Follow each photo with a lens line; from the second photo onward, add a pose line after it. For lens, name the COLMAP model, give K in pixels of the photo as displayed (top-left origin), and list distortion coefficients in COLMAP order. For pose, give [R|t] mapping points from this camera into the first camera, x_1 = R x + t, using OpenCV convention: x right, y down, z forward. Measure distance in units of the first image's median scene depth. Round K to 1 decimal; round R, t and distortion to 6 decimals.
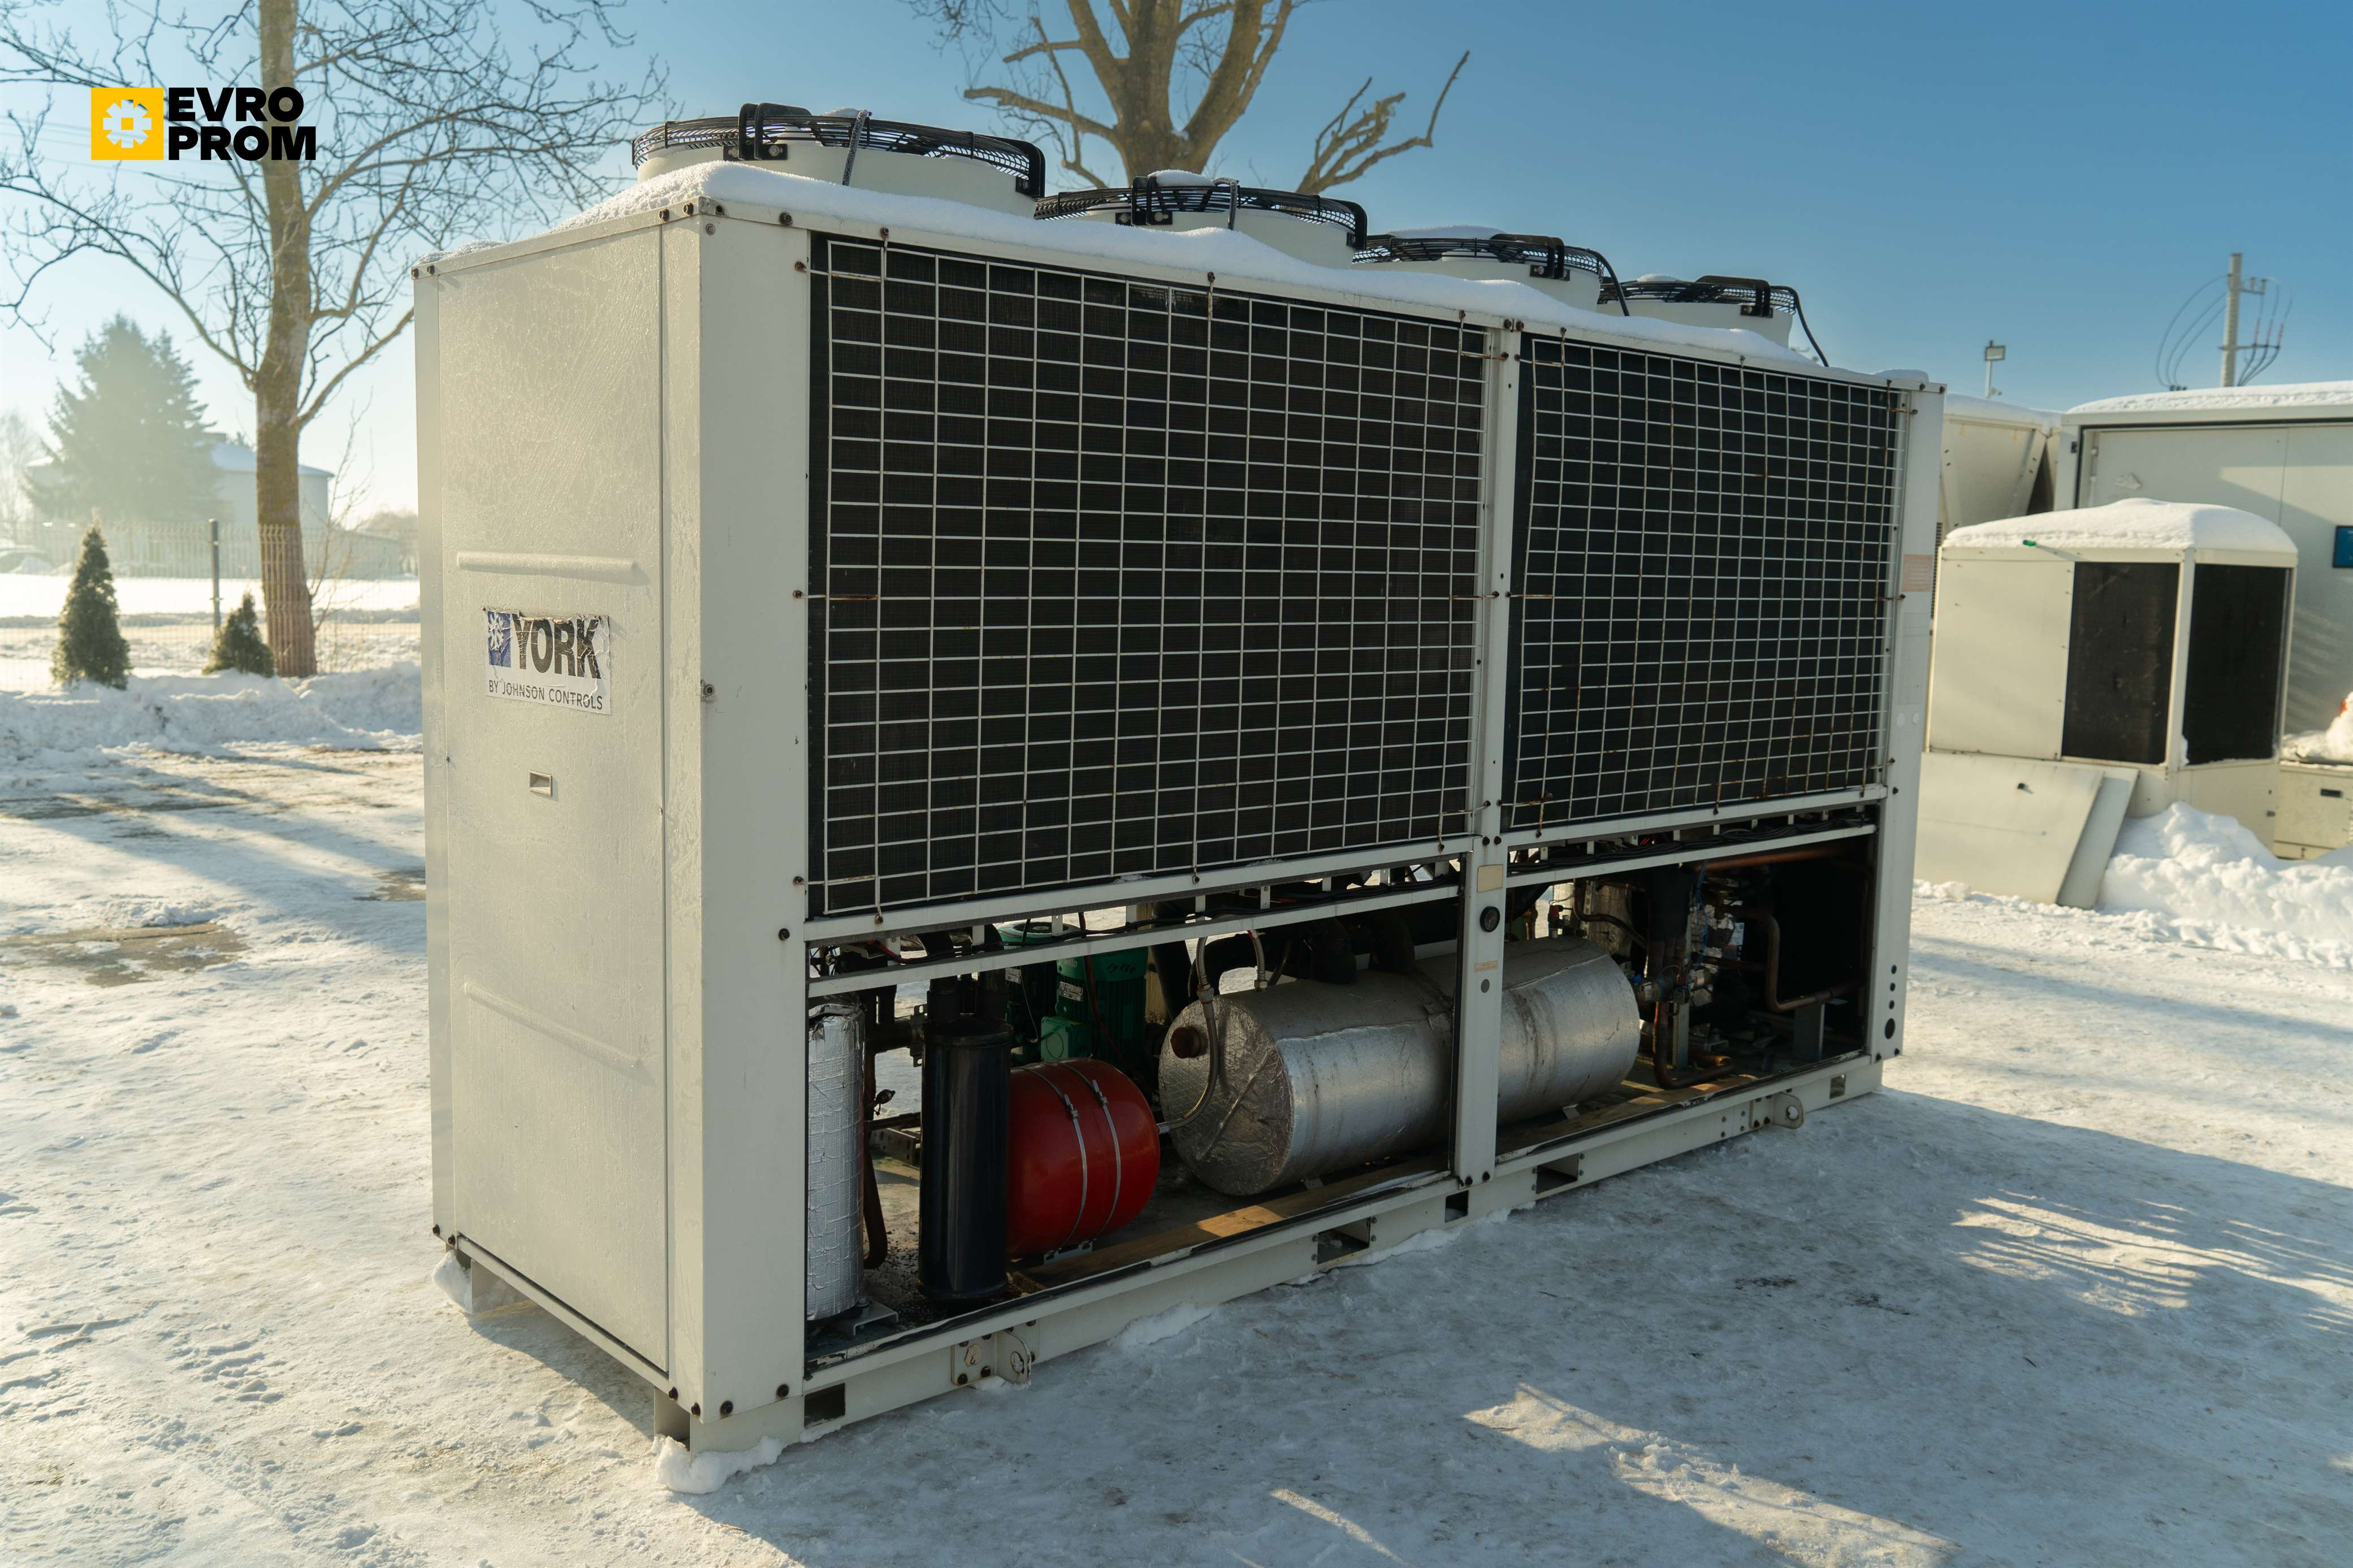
lens RADIAL K [[2000.9, 0, 1170.8], [0, 2000.9, 784.4], [0, 0, 1]] dist [-0.017262, -0.013083]
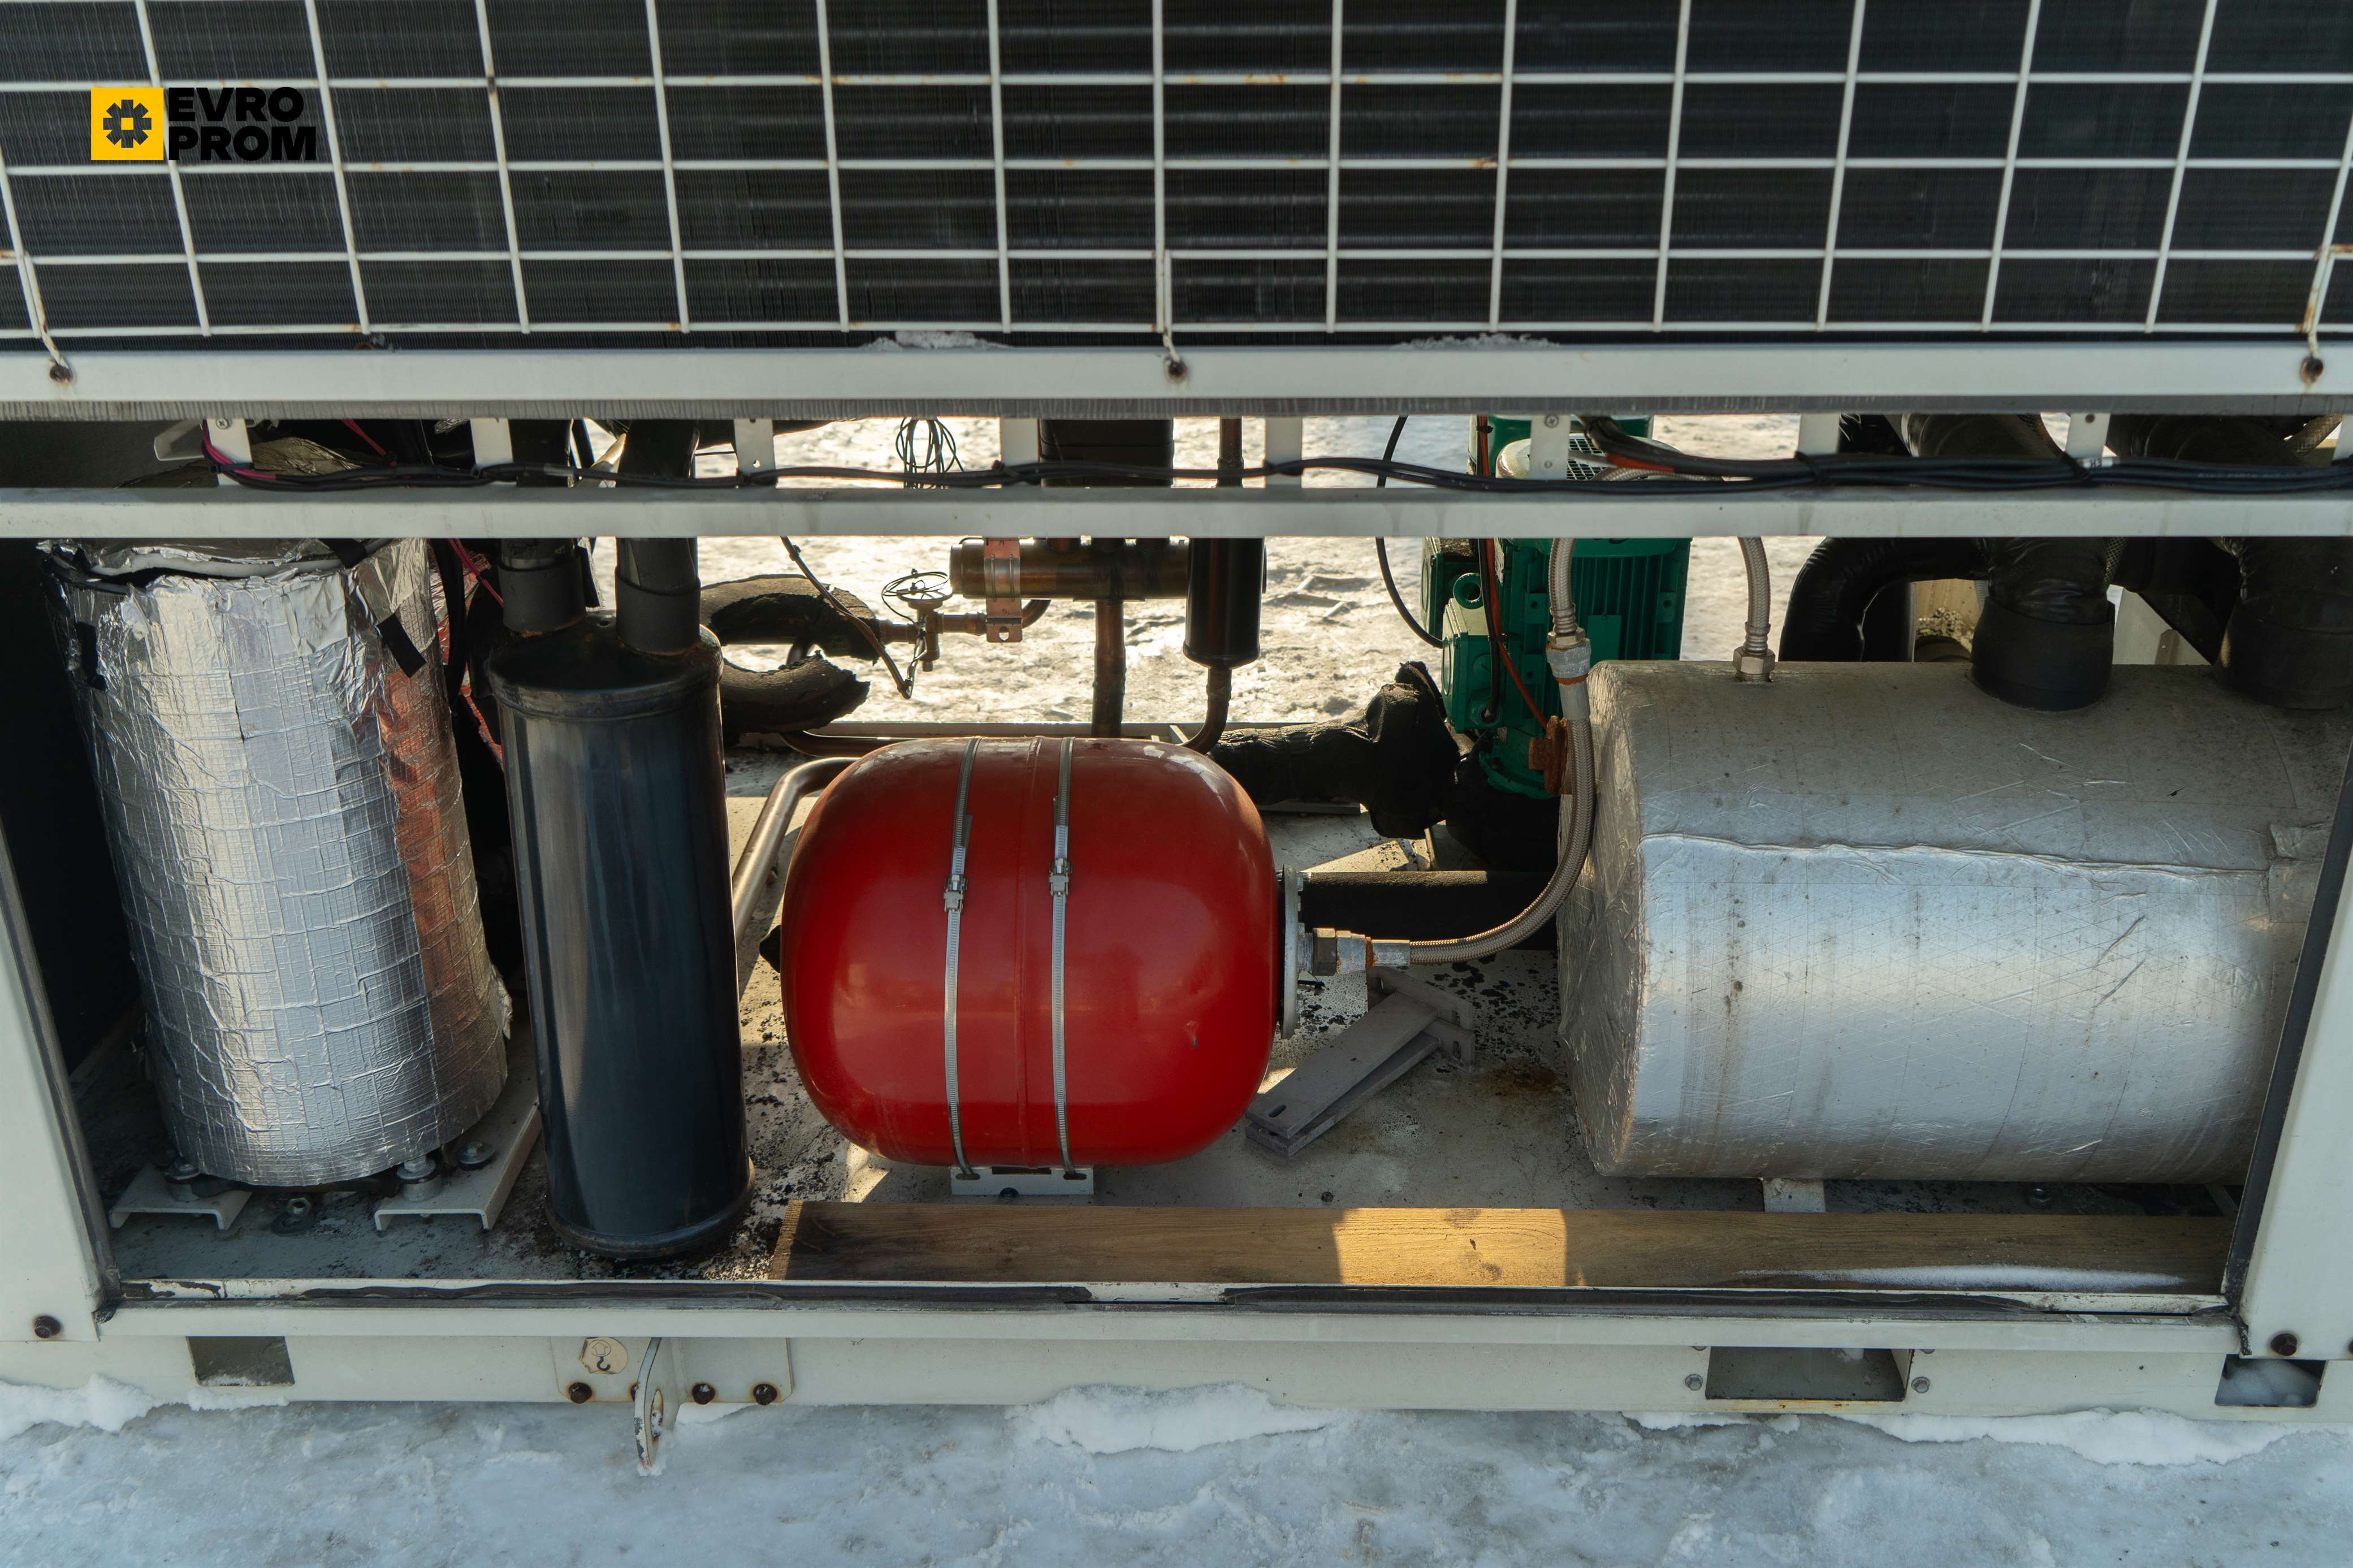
lens RADIAL K [[2211.1, 0, 1174.4], [0, 2211.1, 785.5], [0, 0, 1]] dist [-0.007738, 0.000000]
pose [[0.716181, 0.258466, -0.648290, 0.254621], [-0.049724, 0.945432, 0.322002, -0.005638], [0.696141, -0.198377, 0.689953, 0.680013]]
